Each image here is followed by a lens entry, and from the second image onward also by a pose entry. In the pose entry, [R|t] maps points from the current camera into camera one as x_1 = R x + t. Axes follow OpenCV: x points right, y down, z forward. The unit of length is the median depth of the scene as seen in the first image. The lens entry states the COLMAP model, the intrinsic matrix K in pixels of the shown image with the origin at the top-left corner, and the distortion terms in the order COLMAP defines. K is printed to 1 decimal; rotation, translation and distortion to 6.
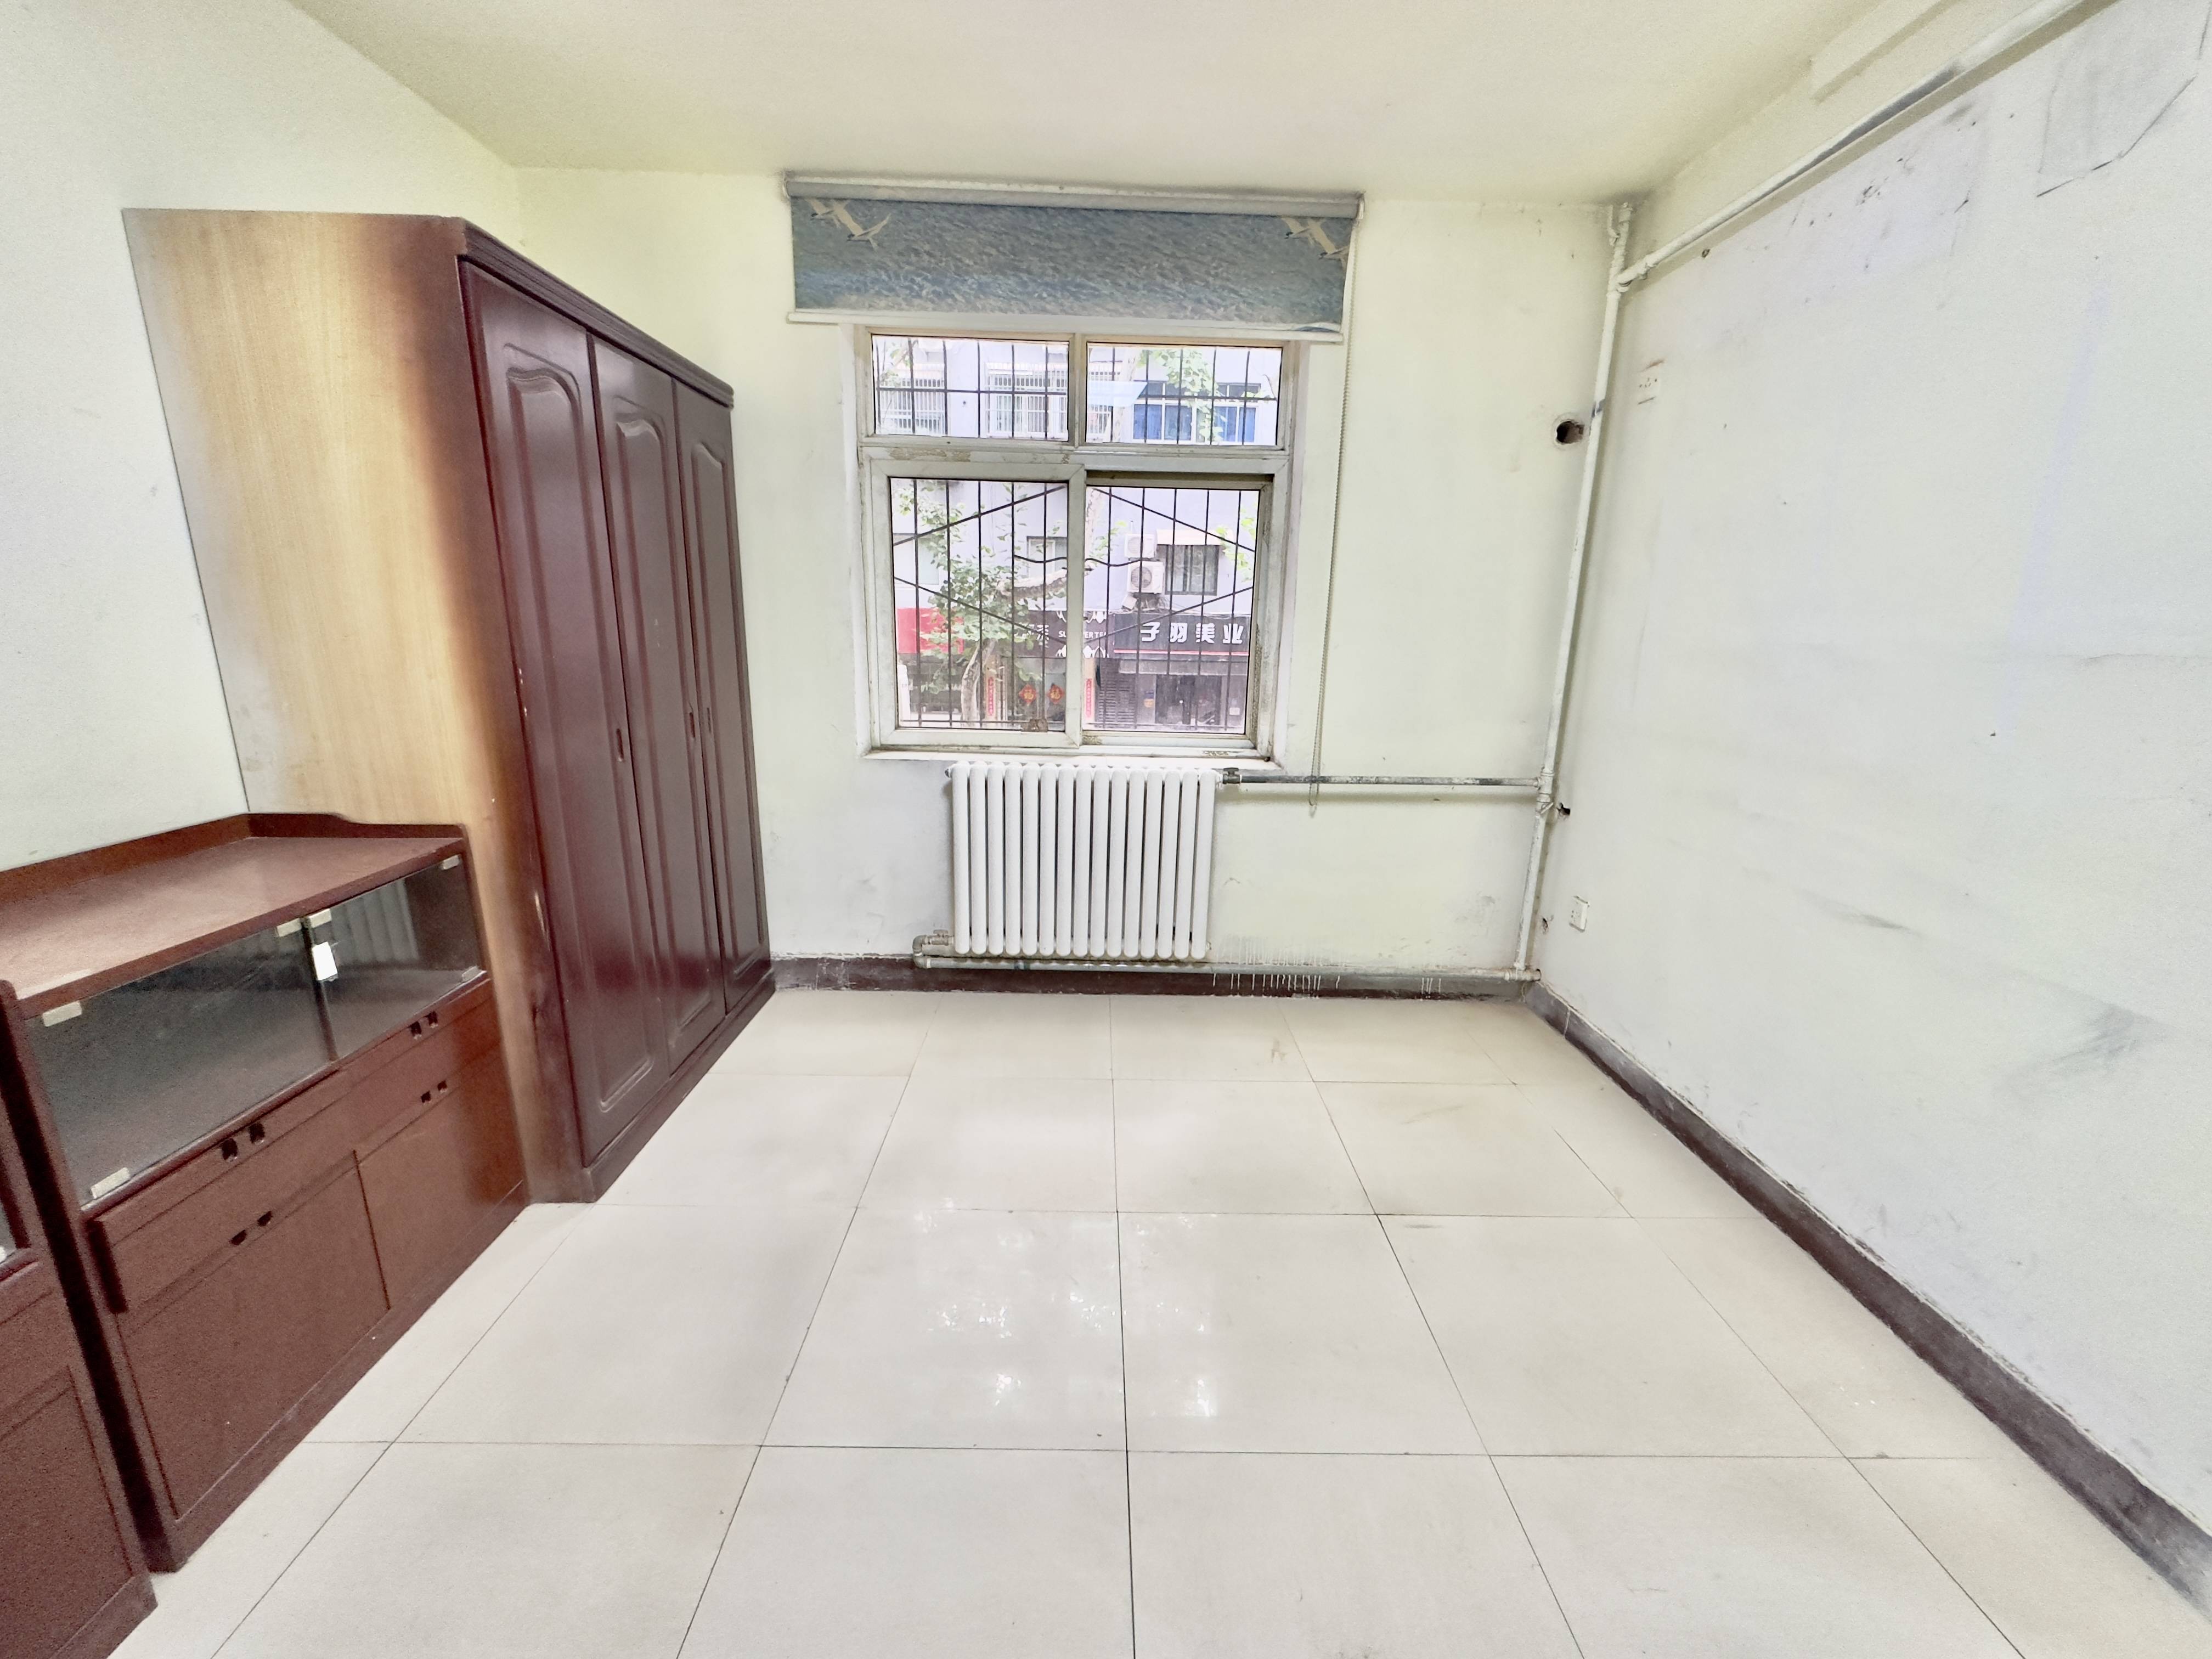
lens RADIAL K [[883.3, 0, 1103.5], [0, 883.3, 827.2], [0, 0, 1]] dist [-0.001559, 0.002307]
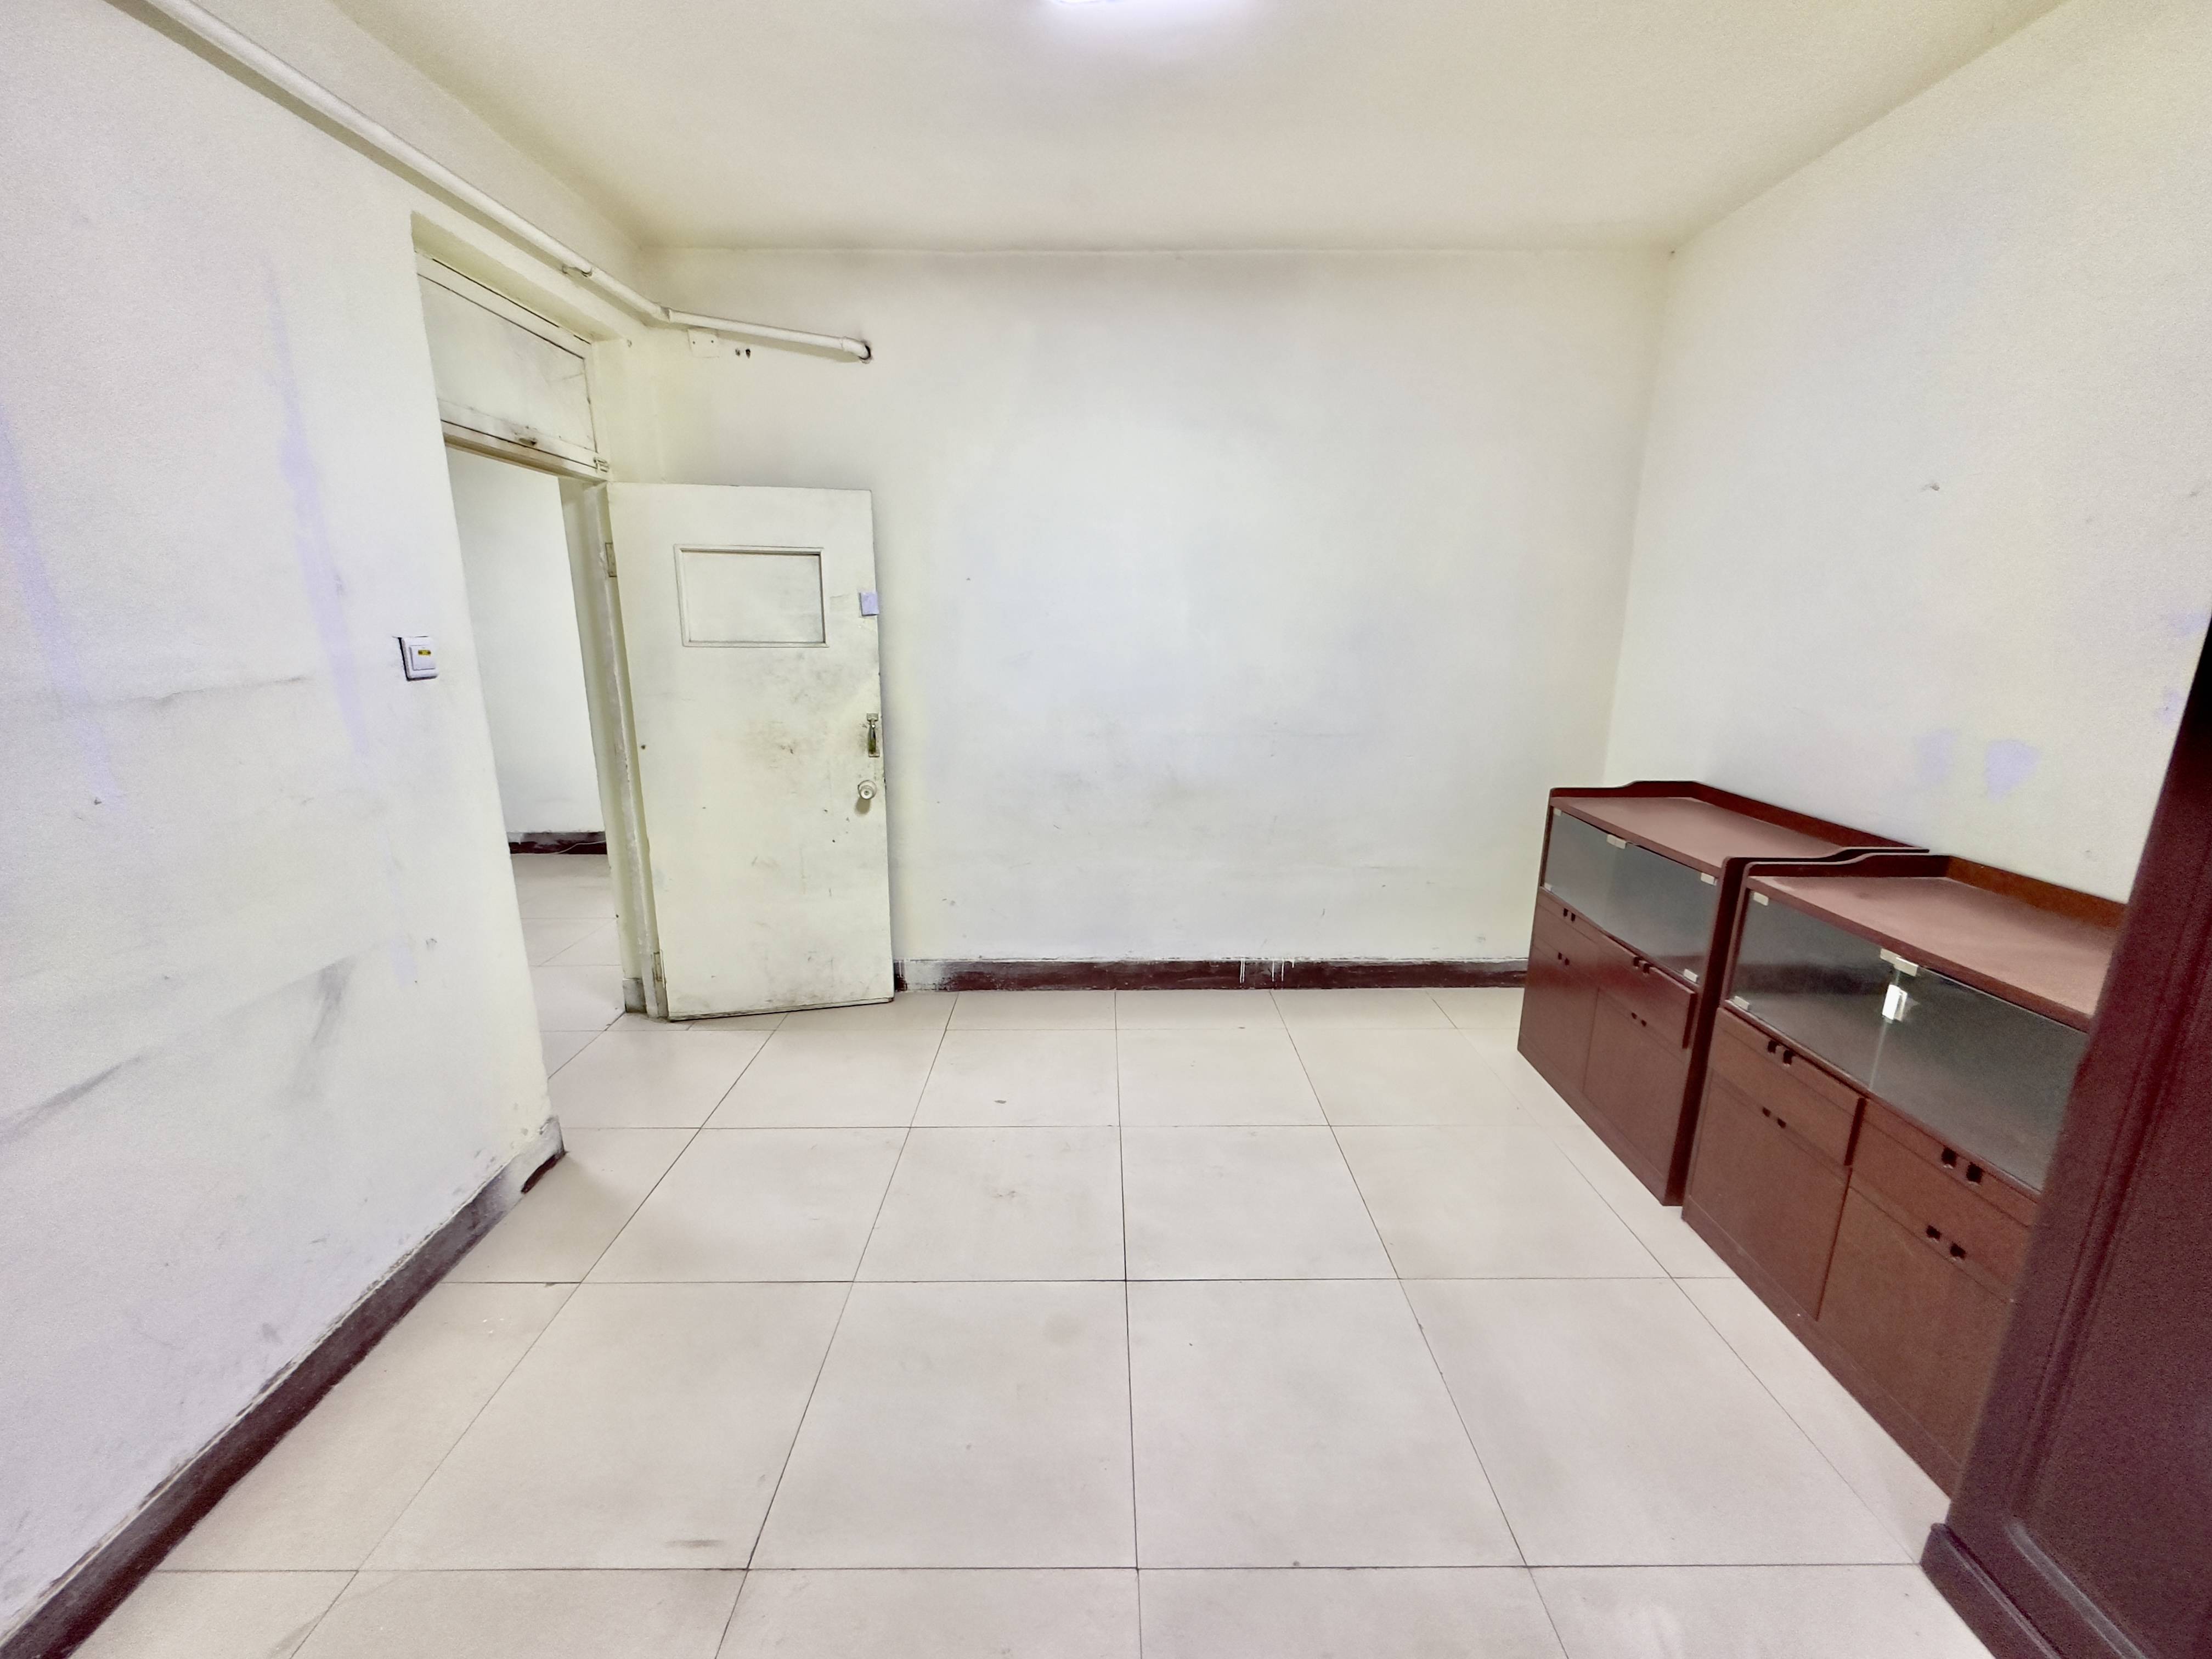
lens RADIAL K [[883.3, 0, 1105.6], [0, 883.3, 831.2], [0, 0, 1]] dist [-0.001559, 0.002307]
pose [[-0.999832, -0.018350, 0.000157, 0.070282], [-0.016173, 0.885180, 0.464967, -0.511348], [-0.008671, 0.464886, -0.885328, 1.855345]]
